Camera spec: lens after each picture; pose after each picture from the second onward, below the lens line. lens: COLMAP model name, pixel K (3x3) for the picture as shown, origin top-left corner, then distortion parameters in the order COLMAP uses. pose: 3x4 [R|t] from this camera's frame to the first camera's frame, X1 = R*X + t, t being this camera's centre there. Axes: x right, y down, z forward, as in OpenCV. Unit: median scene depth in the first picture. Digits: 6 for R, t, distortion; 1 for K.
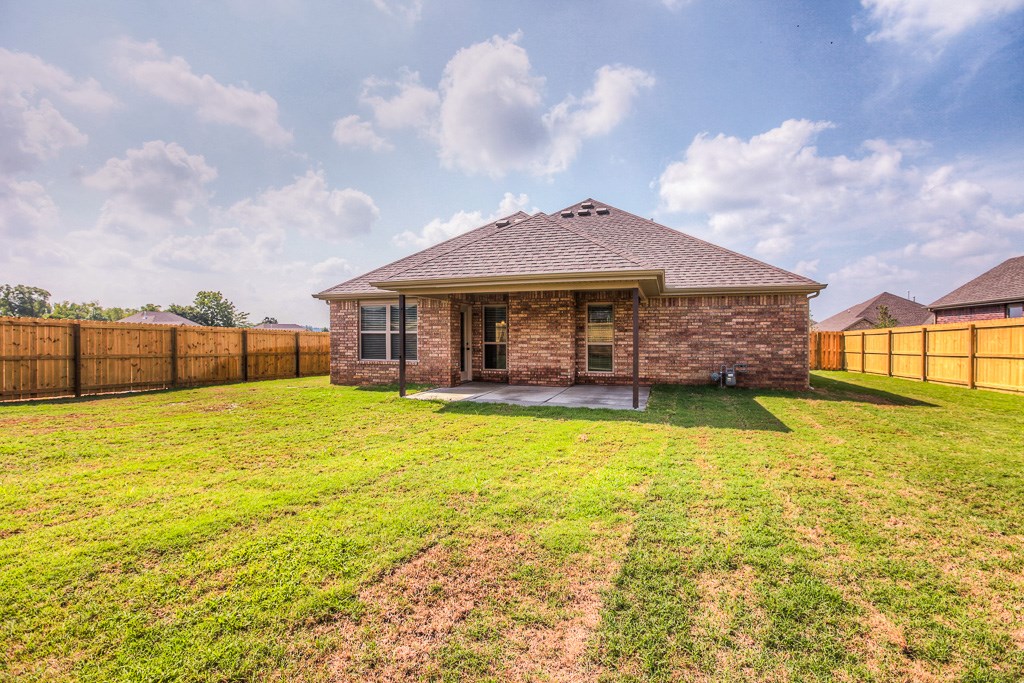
lens RADIAL K [[470.2, 0, 499.4], [0, 470.2, 315.0], [0, 0, 1]] dist [-0.031279, 0.005747]
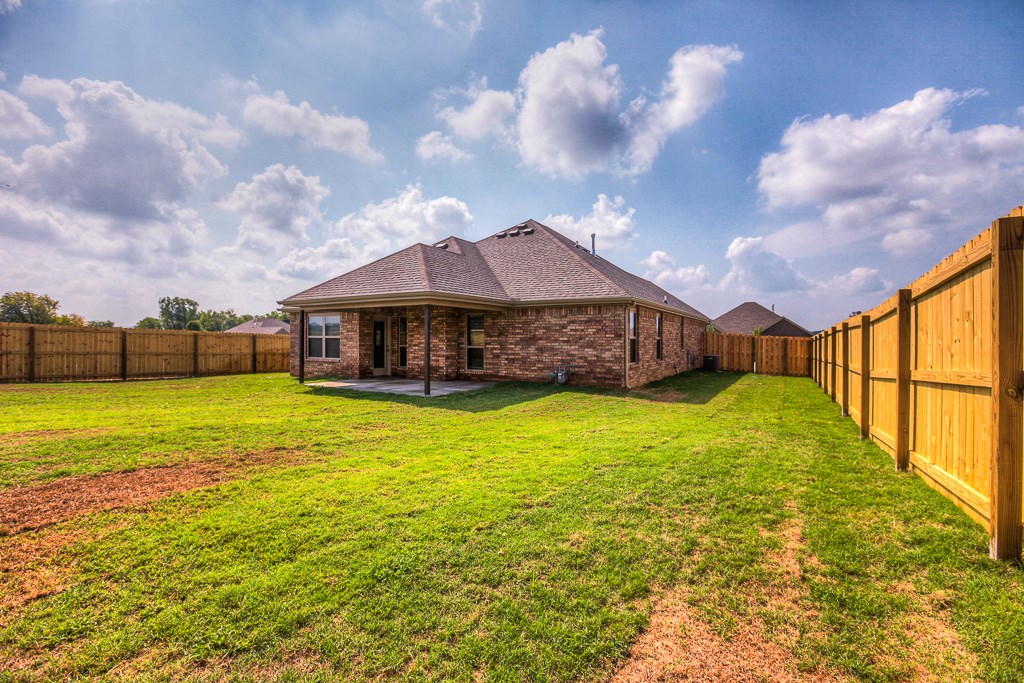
lens RADIAL K [[470.2, 0, 488.3], [0, 470.2, 333.6], [0, 0, 1]] dist [-0.031279, 0.005747]
pose [[0.975505, 0.001276, -0.219973, 0.414877], [0.005296, 0.999557, 0.029282, -0.007467], [0.219912, -0.029730, 0.975066, -0.148903]]
